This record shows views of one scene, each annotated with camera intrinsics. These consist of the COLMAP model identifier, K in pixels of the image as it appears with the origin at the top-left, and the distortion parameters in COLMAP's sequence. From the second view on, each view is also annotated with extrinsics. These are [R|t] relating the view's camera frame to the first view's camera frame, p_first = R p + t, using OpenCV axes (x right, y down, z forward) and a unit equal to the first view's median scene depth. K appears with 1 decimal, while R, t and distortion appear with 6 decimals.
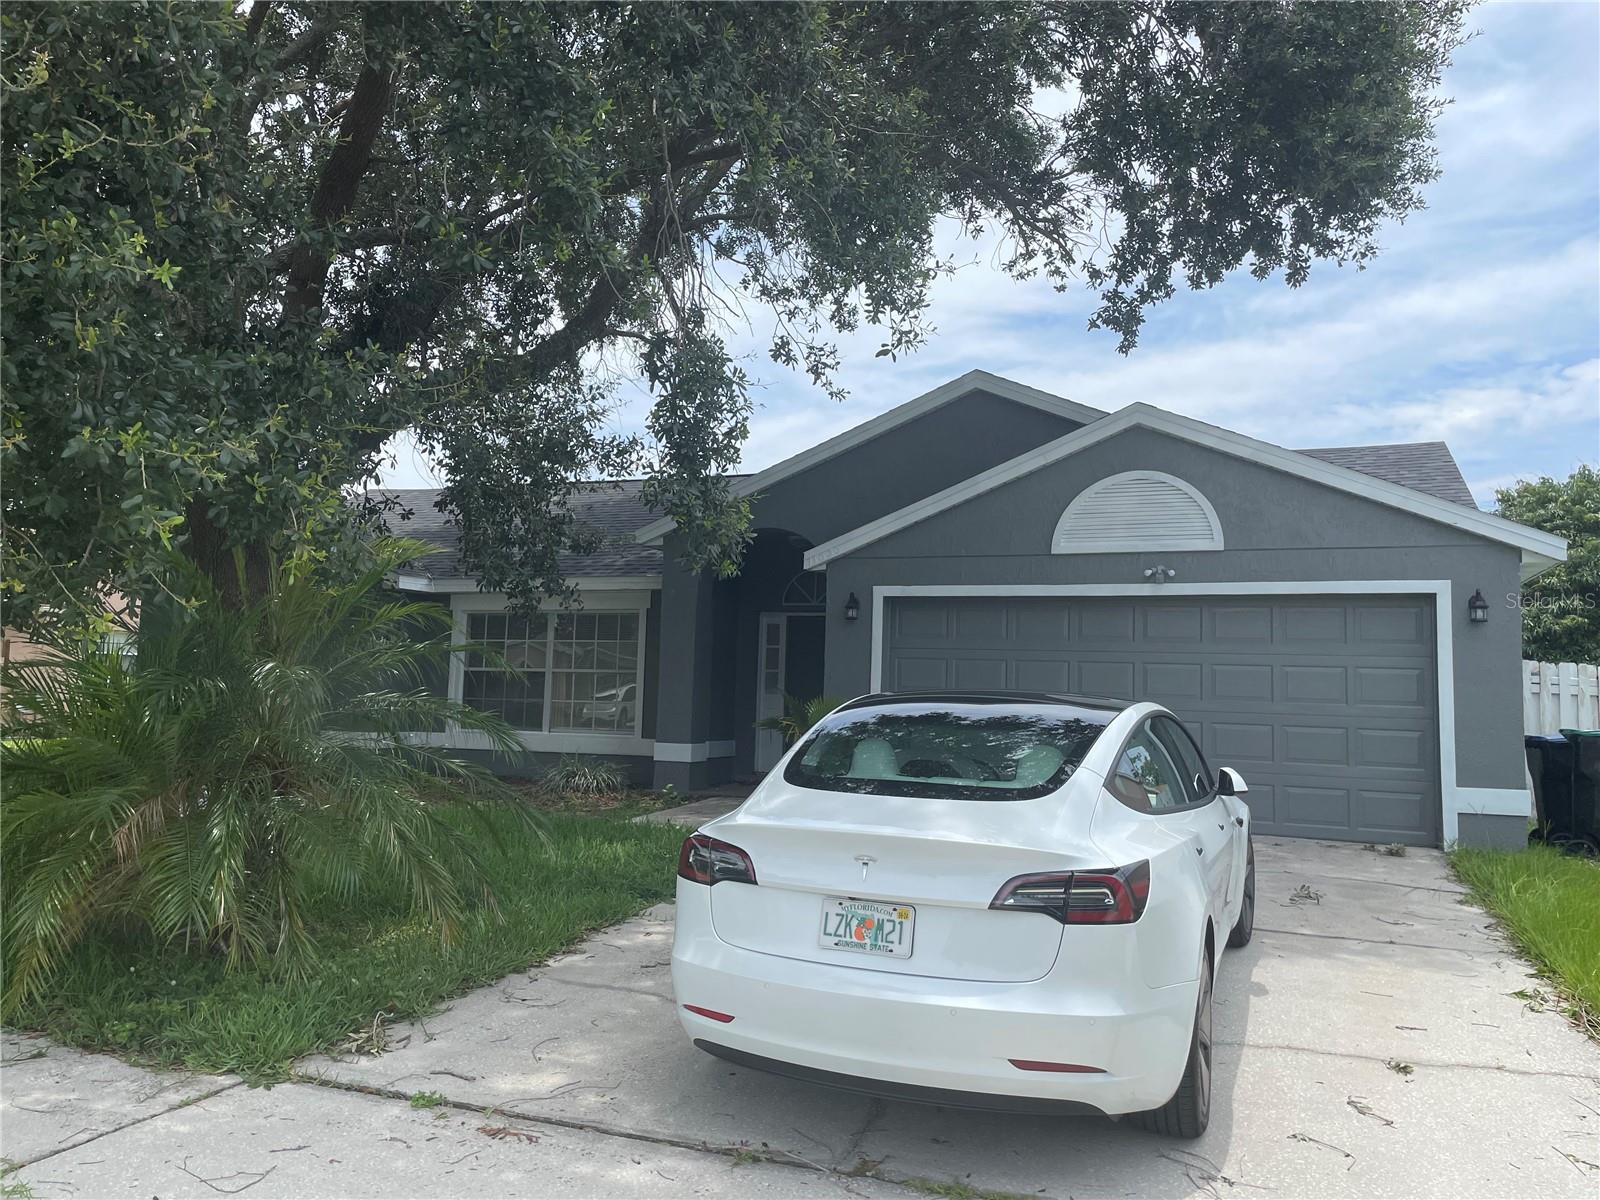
lens RADIAL K [[1211.6, 0, 800.0], [0, 1211.6, 600.0], [0, 0, 1]] dist [0.114120, -0.129723]
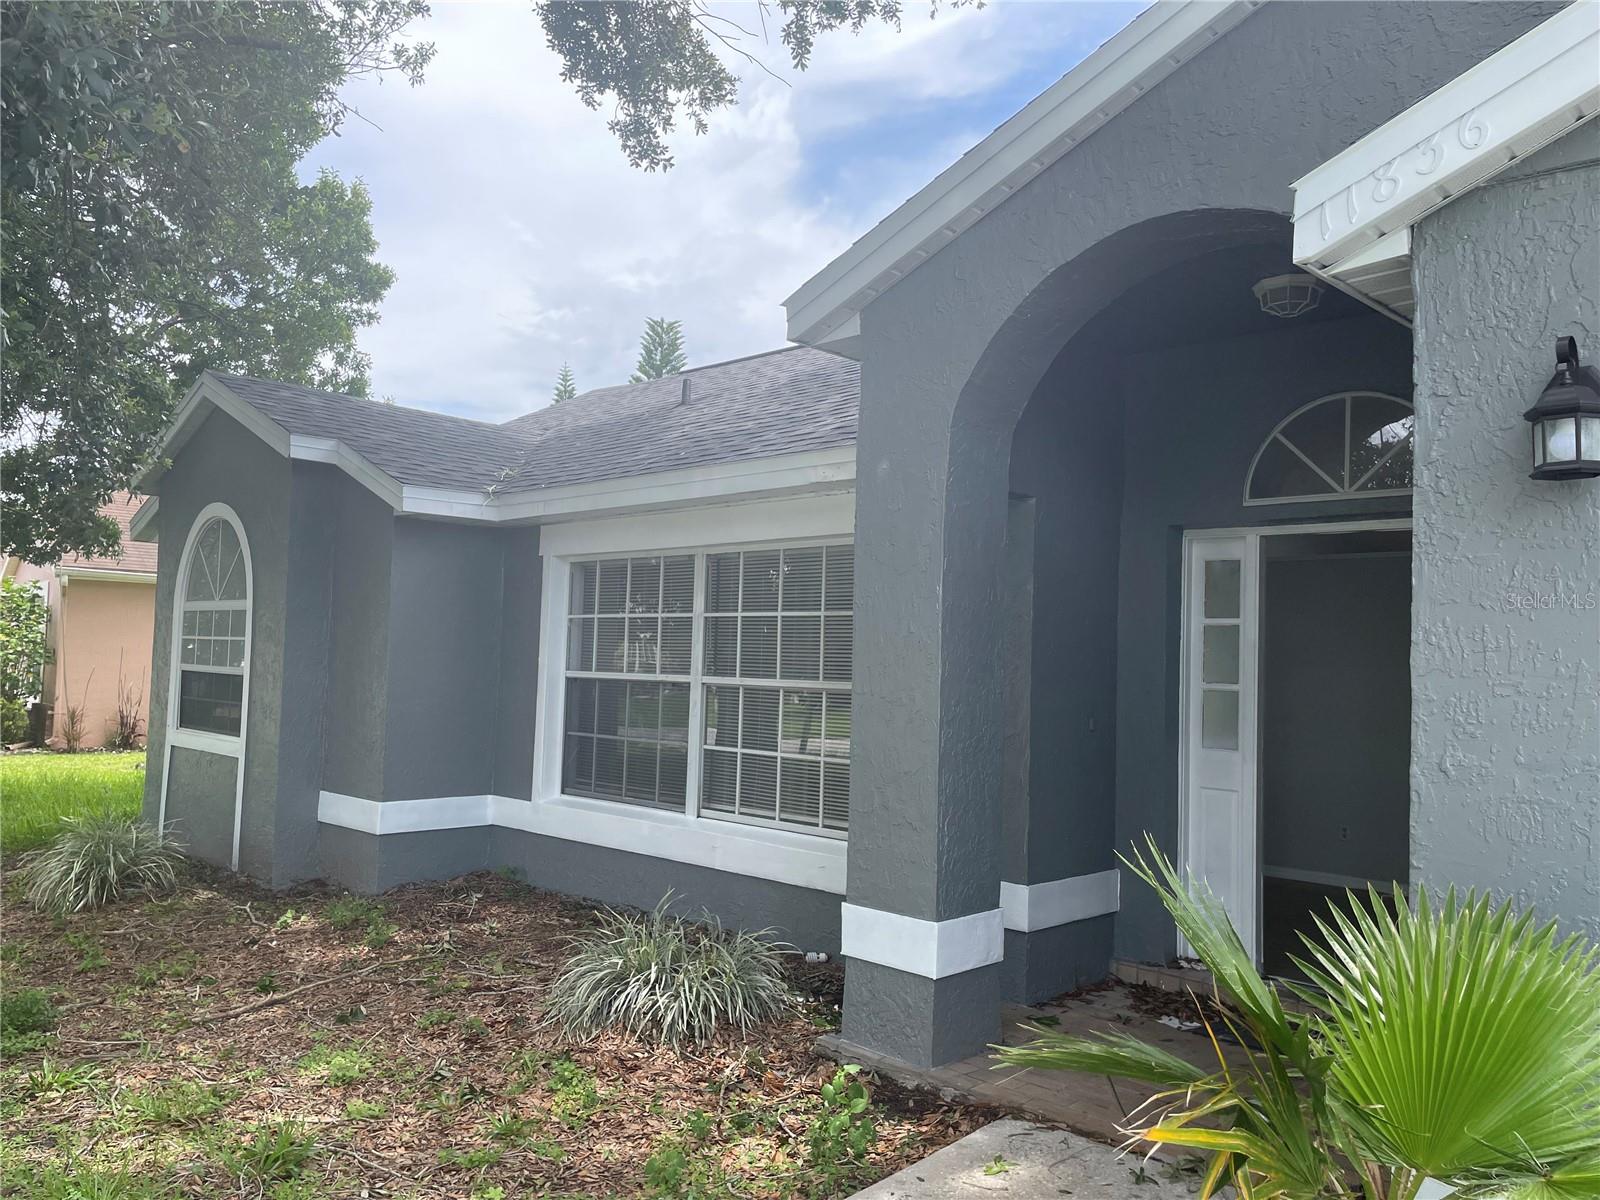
lens RADIAL K [[1211.6, 0, 800.0], [0, 1211.6, 600.0], [0, 0, 1]] dist [0.114120, -0.129723]
pose [[0.919254, -0.020346, -0.393140, 0.006266], [0.027686, 0.999532, 0.013007, 0.023159], [0.392691, -0.022841, 0.919387, 0.608899]]
